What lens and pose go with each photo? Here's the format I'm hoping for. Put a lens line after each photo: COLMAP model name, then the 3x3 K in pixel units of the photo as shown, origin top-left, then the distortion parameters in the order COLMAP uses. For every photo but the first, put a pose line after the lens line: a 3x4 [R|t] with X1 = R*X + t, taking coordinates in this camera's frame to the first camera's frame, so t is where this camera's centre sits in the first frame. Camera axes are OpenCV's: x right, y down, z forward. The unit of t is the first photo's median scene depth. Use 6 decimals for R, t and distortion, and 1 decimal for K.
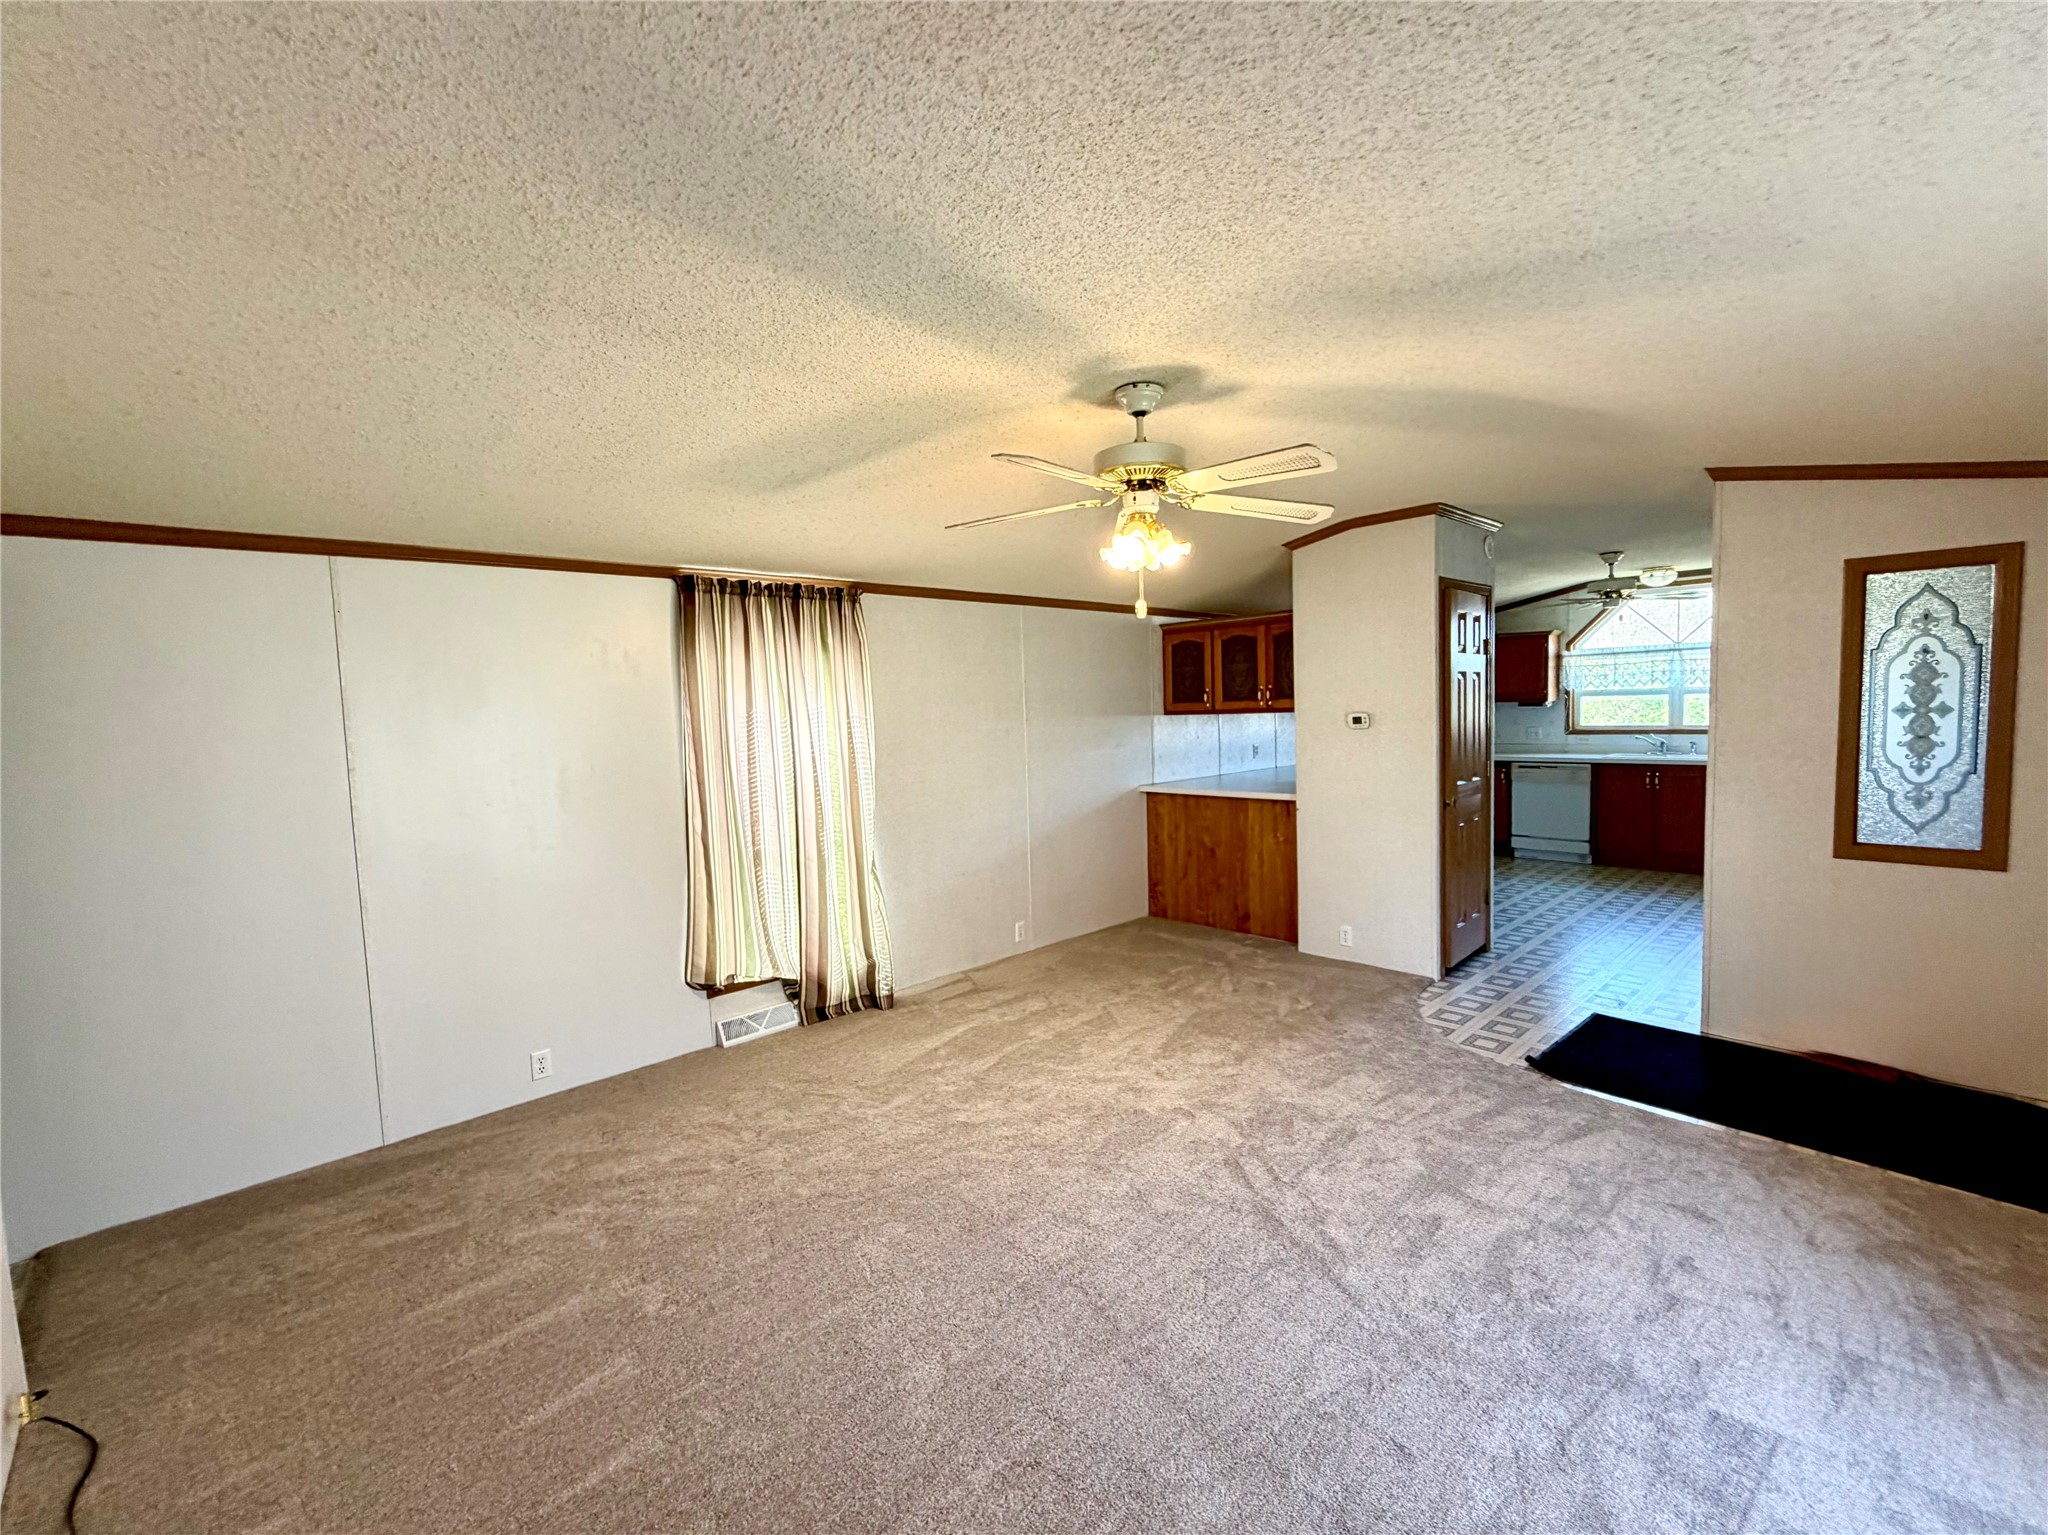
lens RADIAL K [[878.6, 0, 1016.8], [0, 878.6, 766.4], [0, 0, 1]] dist [0.003340, -0.000029]
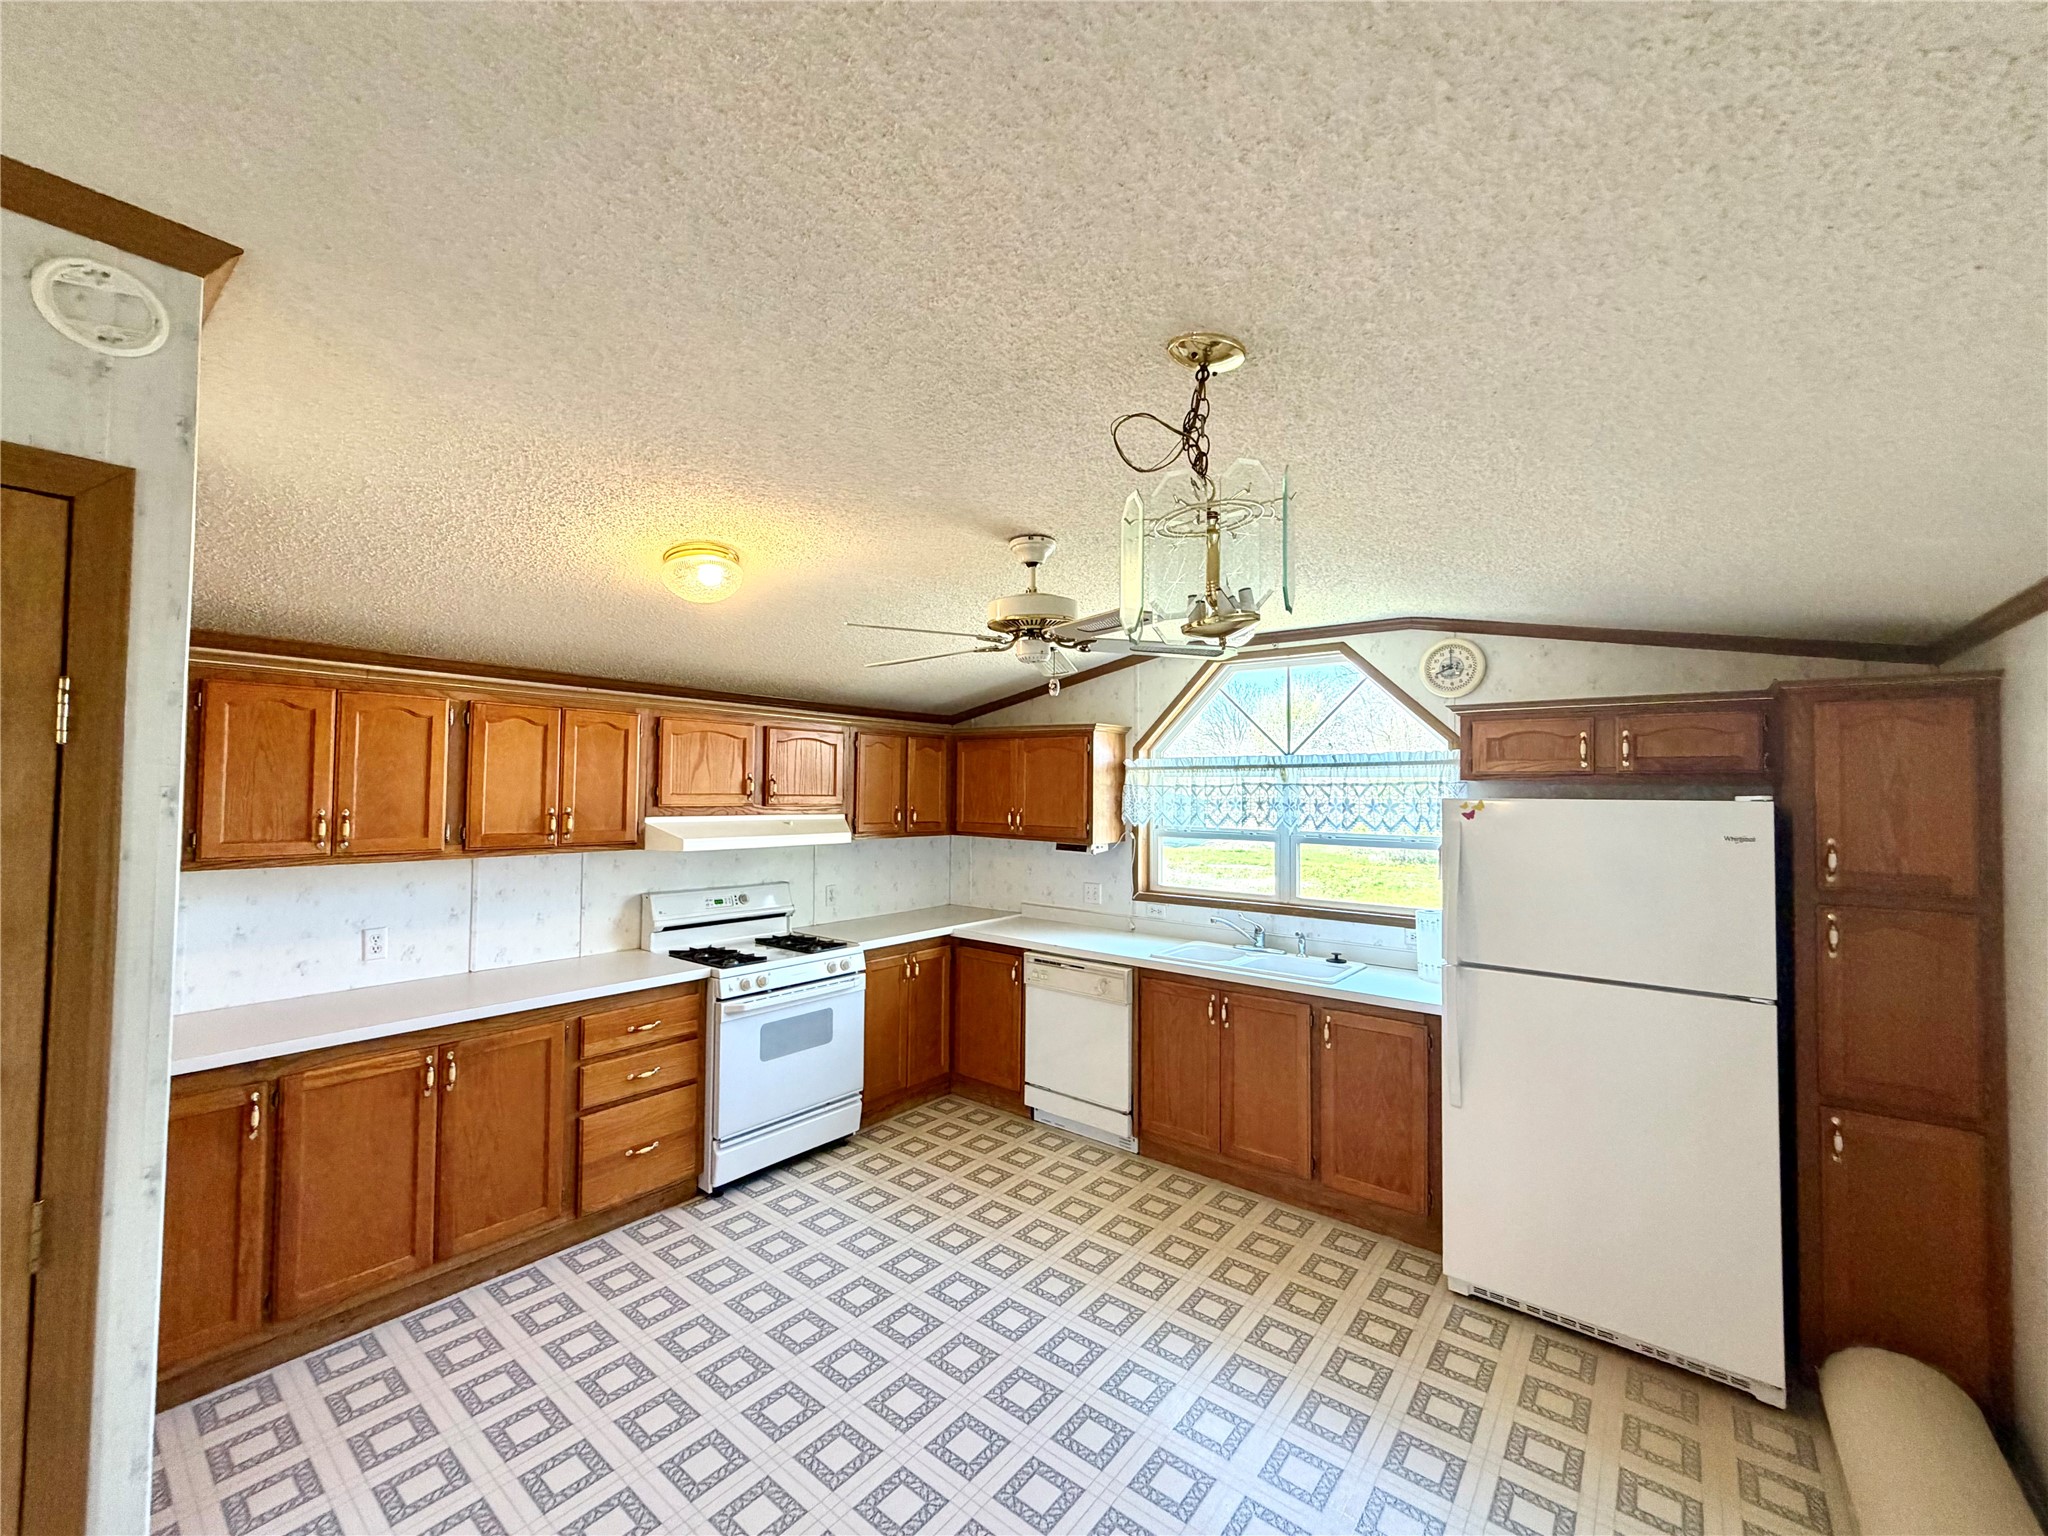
lens RADIAL K [[814.8, 0, 1015.0], [0, 814.8, 765.2], [0, 0, 1]] dist [-0.001810, 0.000741]
pose [[0.989563, 0.046124, 0.136521, 0.835142], [-0.031536, 0.993742, -0.107153, -0.116731], [-0.140609, 0.101729, 0.984825, 0.828206]]
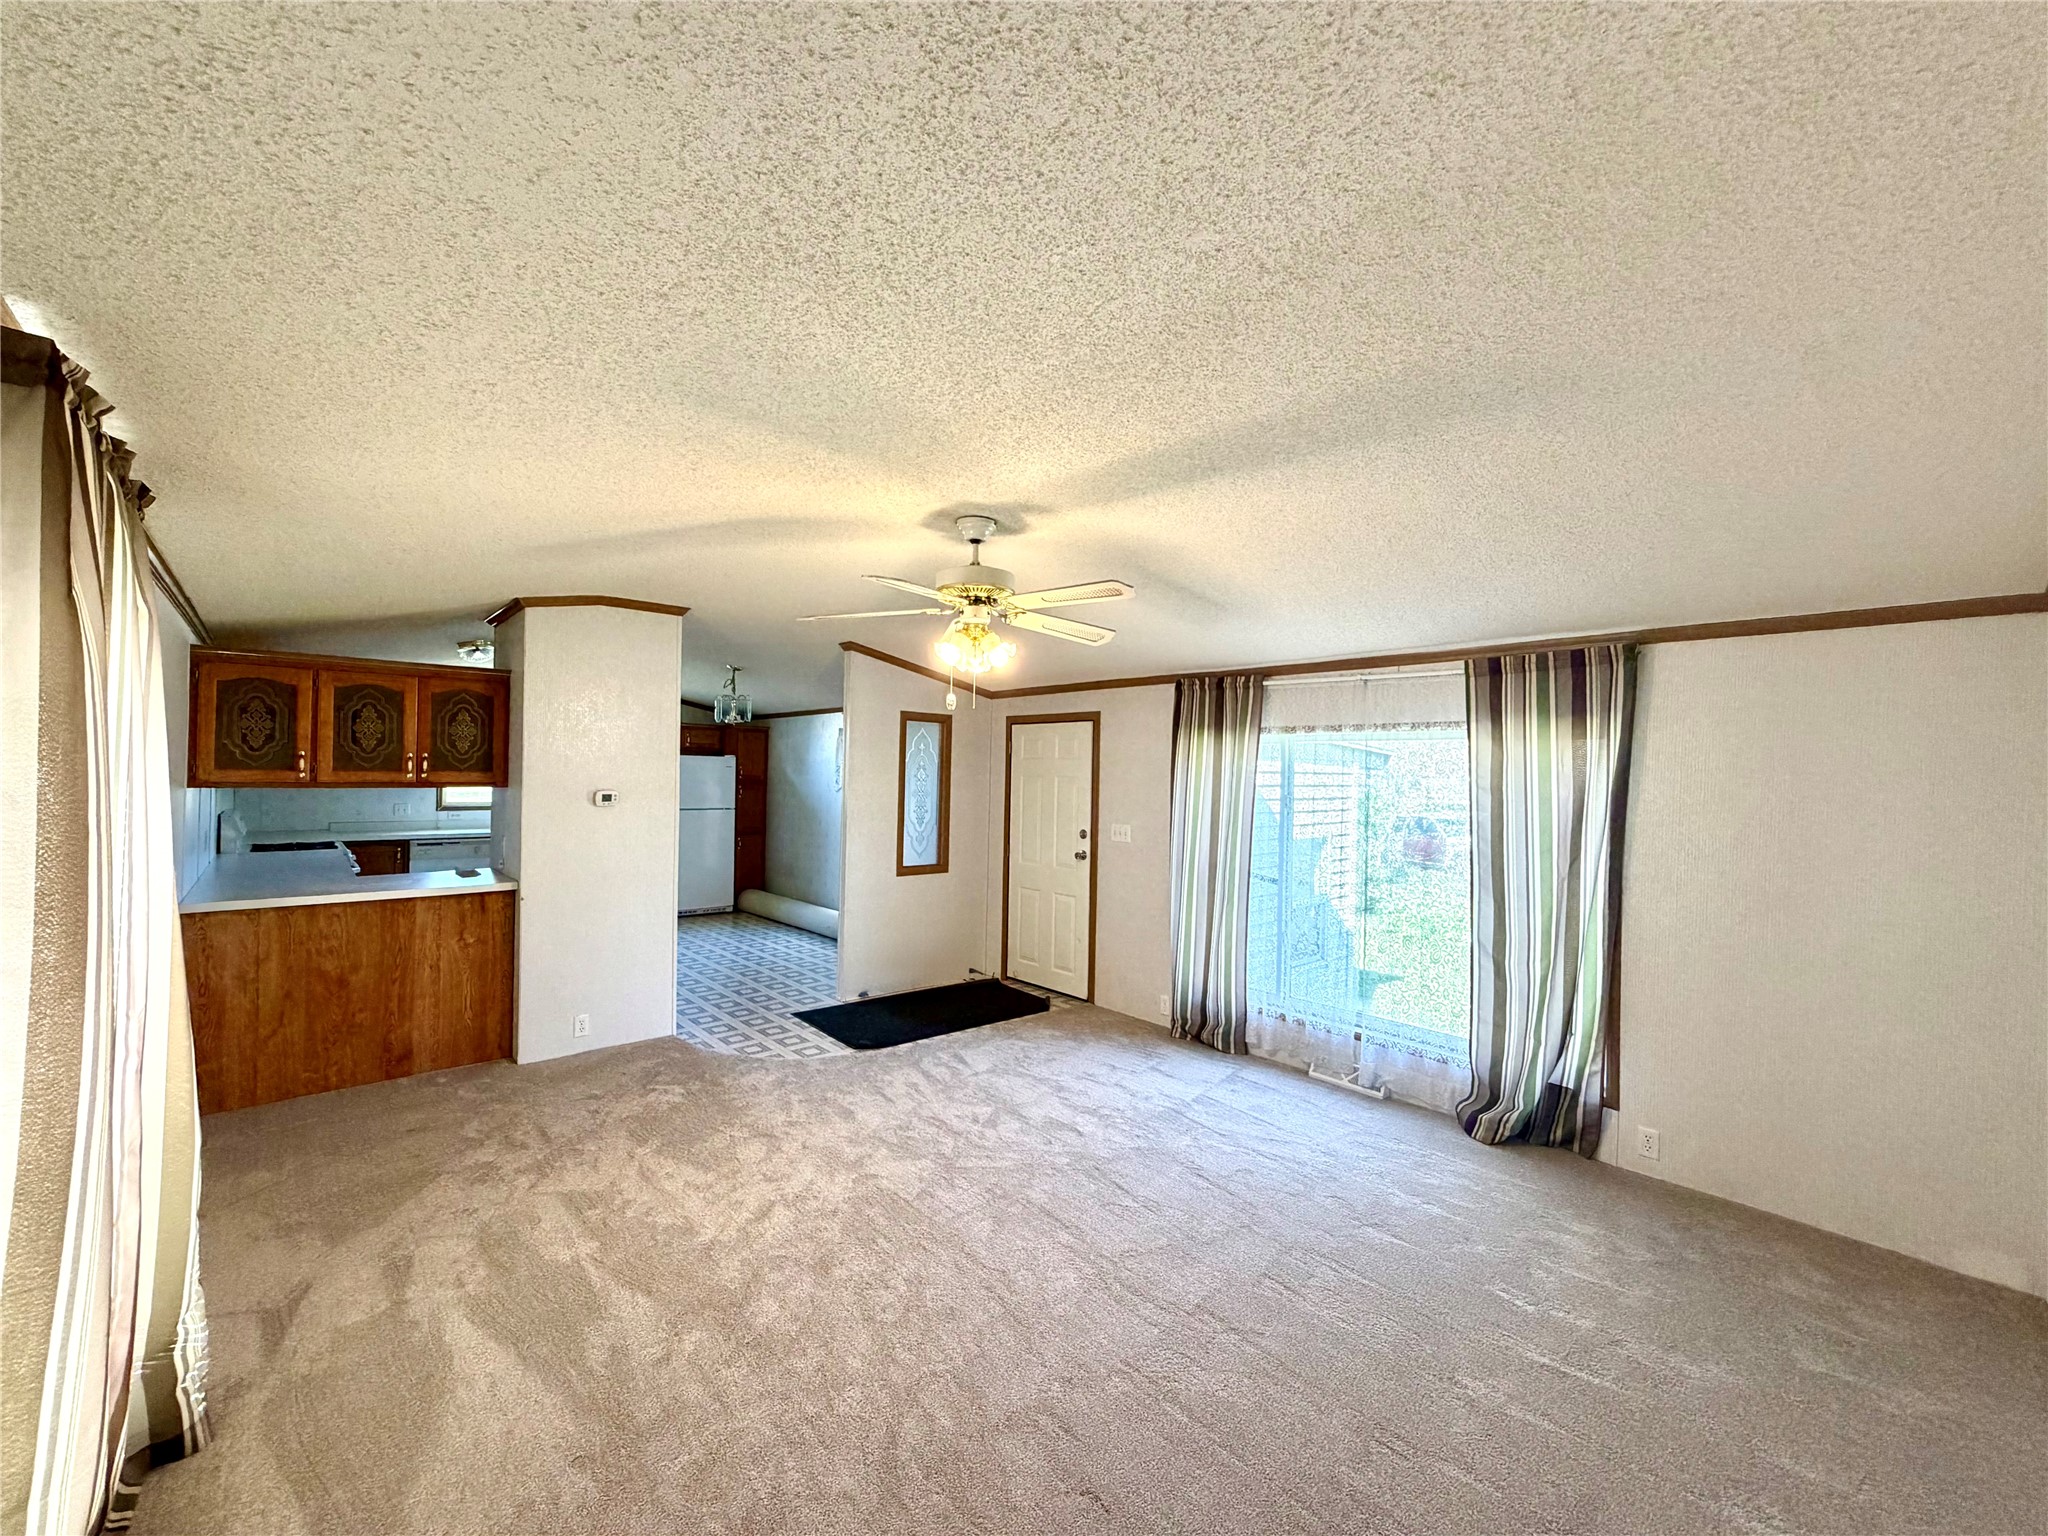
lens RADIAL K [[814.8, 0, 1022.7], [0, 814.8, 767.9], [0, 0, 1]] dist [-0.001810, 0.000741]
pose [[0.018996, 0.038398, 0.999082, -0.550705], [0.047861, 0.998082, -0.039269, -0.029324], [-0.998673, 0.048563, 0.017122, 0.544665]]
